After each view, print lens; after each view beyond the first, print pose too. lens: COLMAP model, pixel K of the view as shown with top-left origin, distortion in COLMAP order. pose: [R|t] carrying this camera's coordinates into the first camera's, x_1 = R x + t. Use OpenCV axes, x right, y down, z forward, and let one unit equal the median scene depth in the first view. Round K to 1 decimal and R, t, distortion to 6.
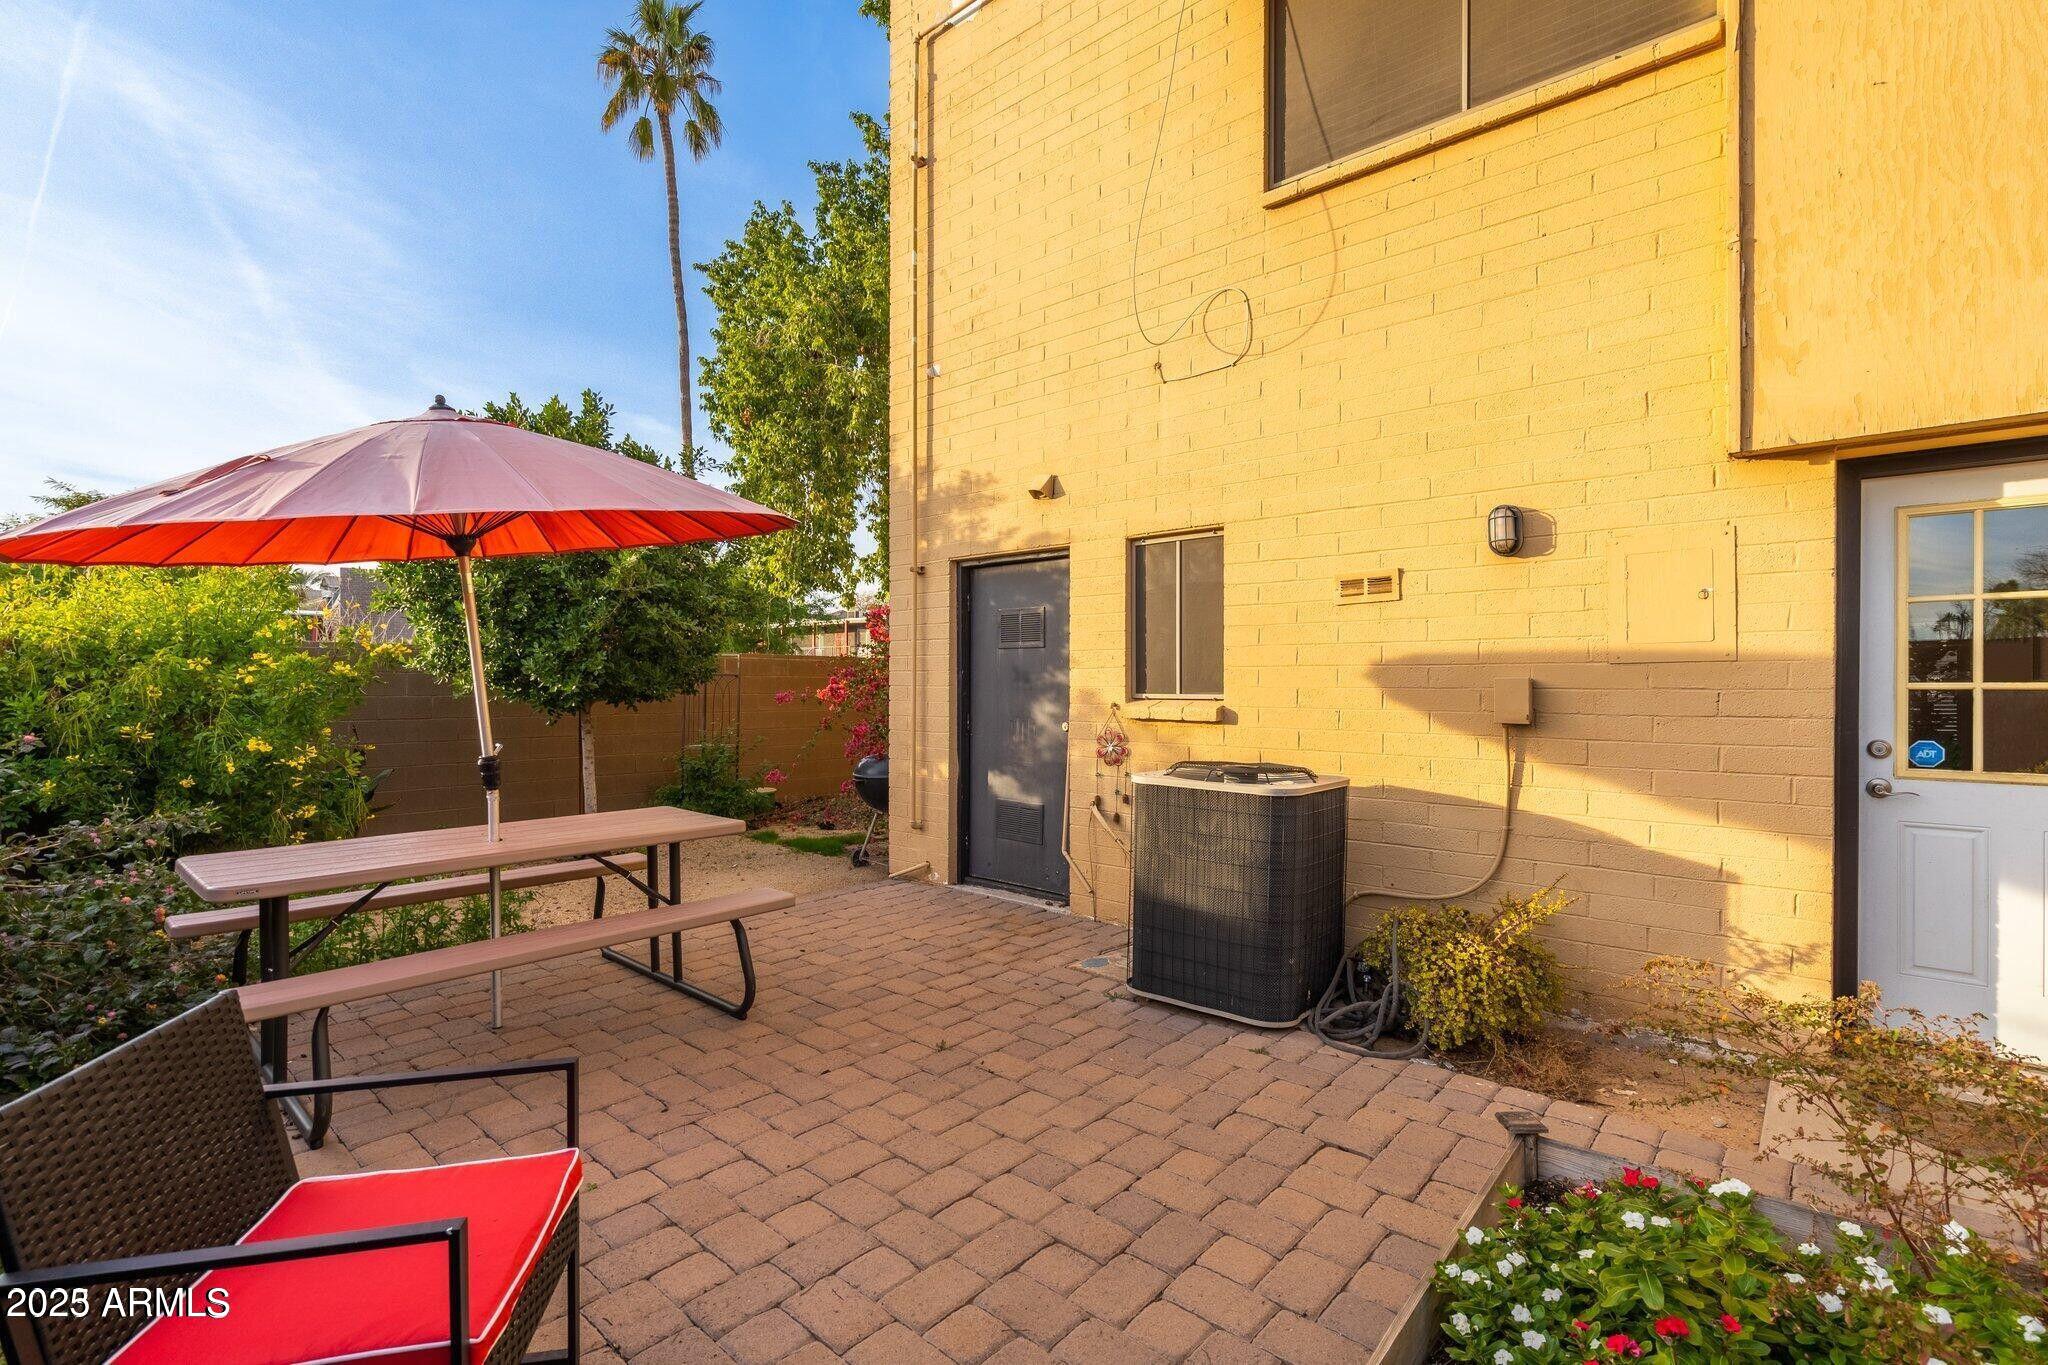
lens RADIAL K [[943.3, 0, 1024.0], [0, 943.3, 682.5], [0, 0, 1]] dist [-0.001755, -0.000470]
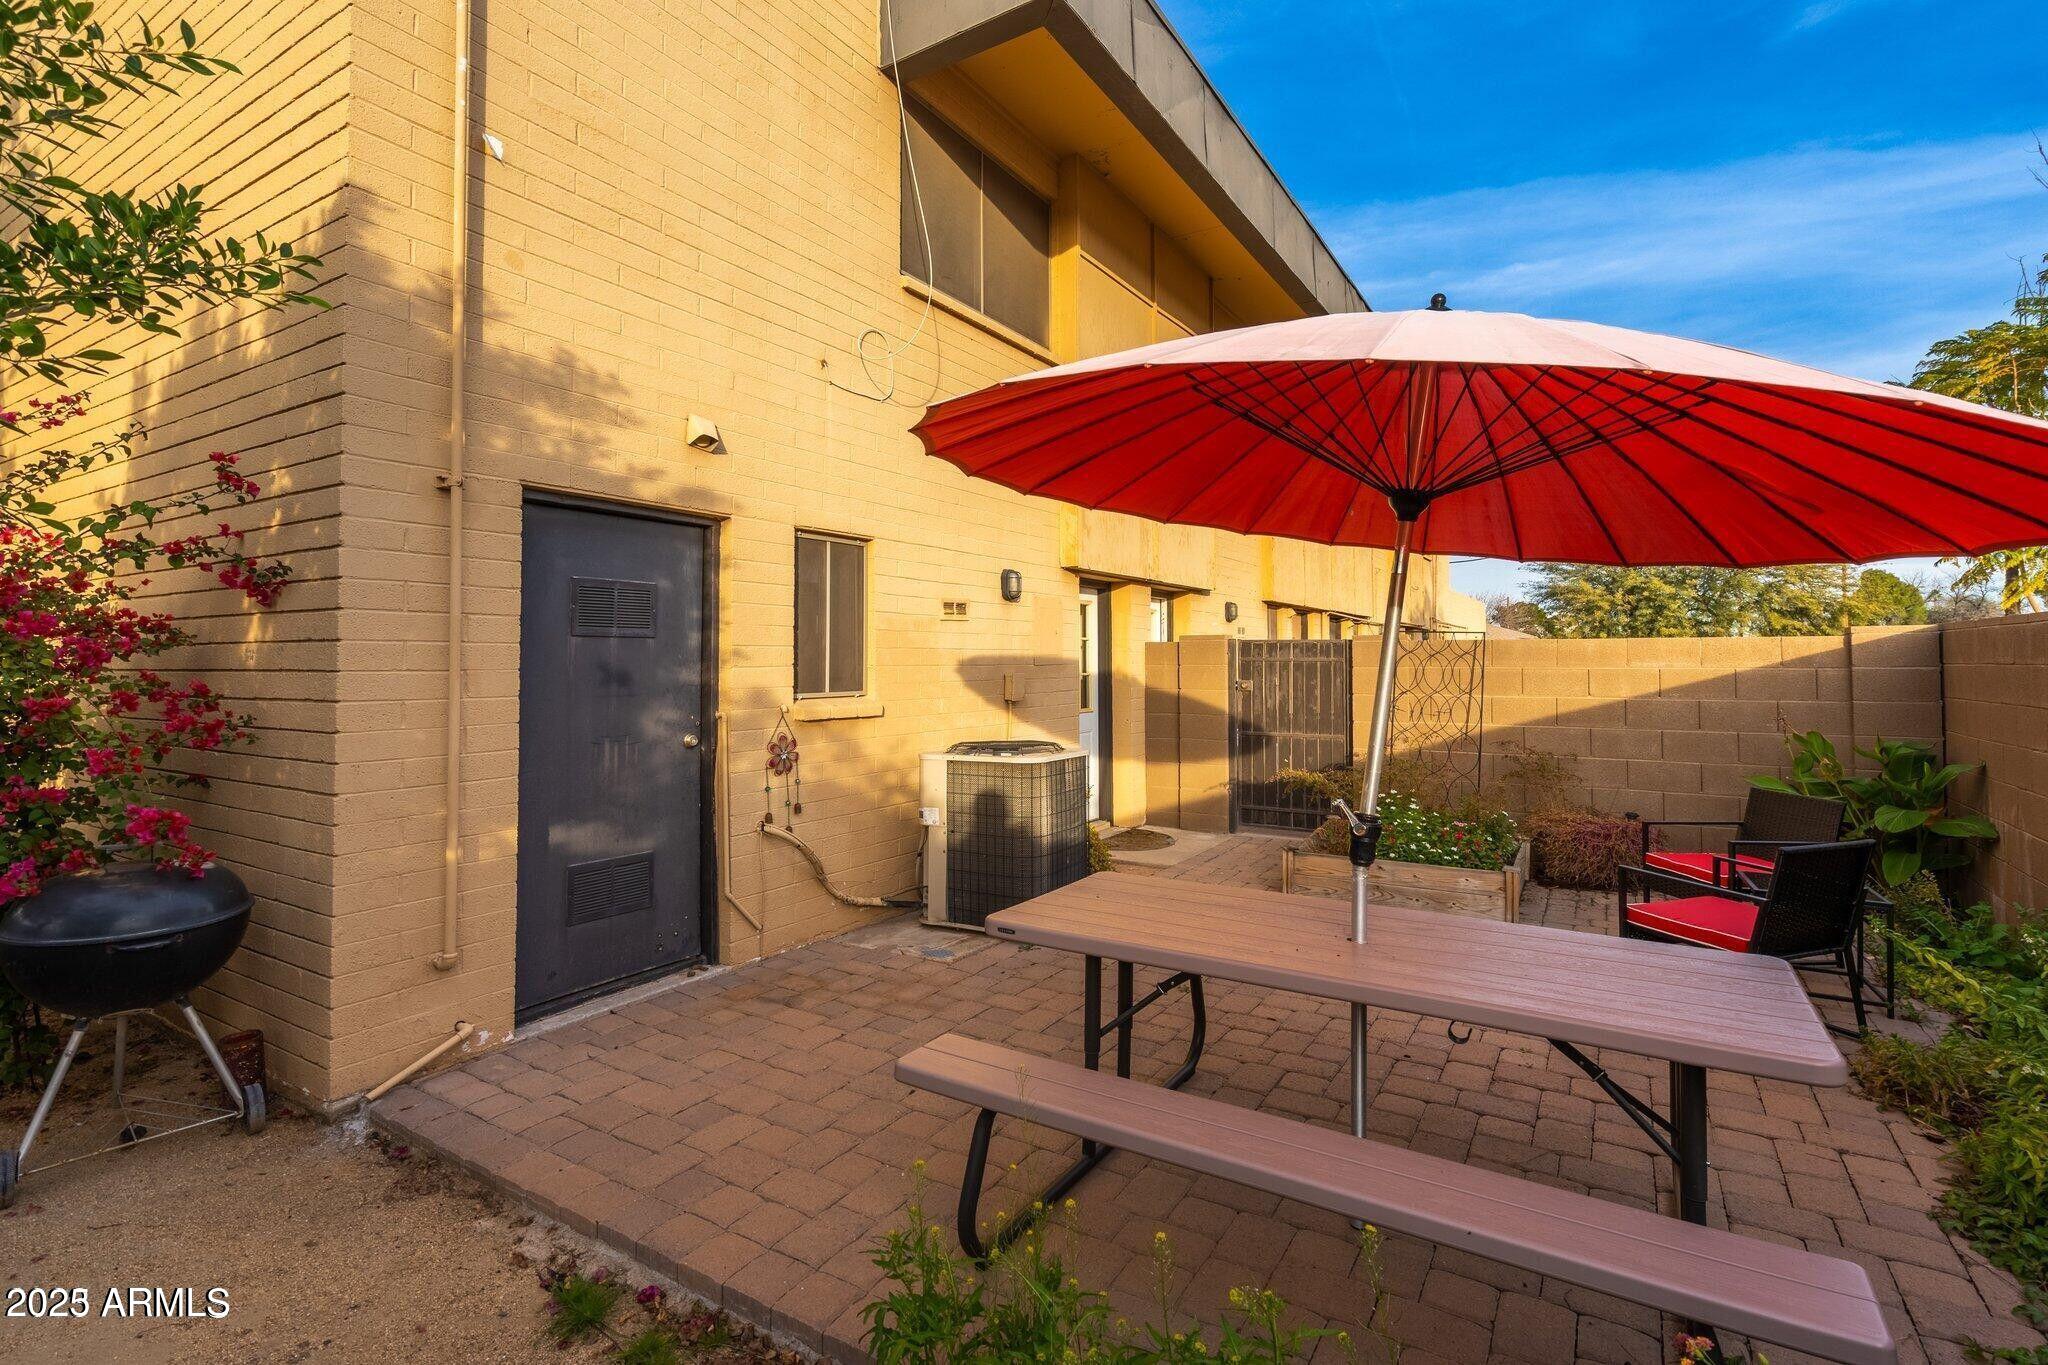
lens RADIAL K [[999.0, 0, 909.1], [0, 999.0, 630.9], [0, 0, 1]] dist [0.000531, -0.000116]
pose [[-0.121519, 0.036686, 0.991911, -0.863338], [0.008331, 0.999319, -0.035939, -0.013152], [-0.992554, 0.003897, -0.121742, 0.990053]]
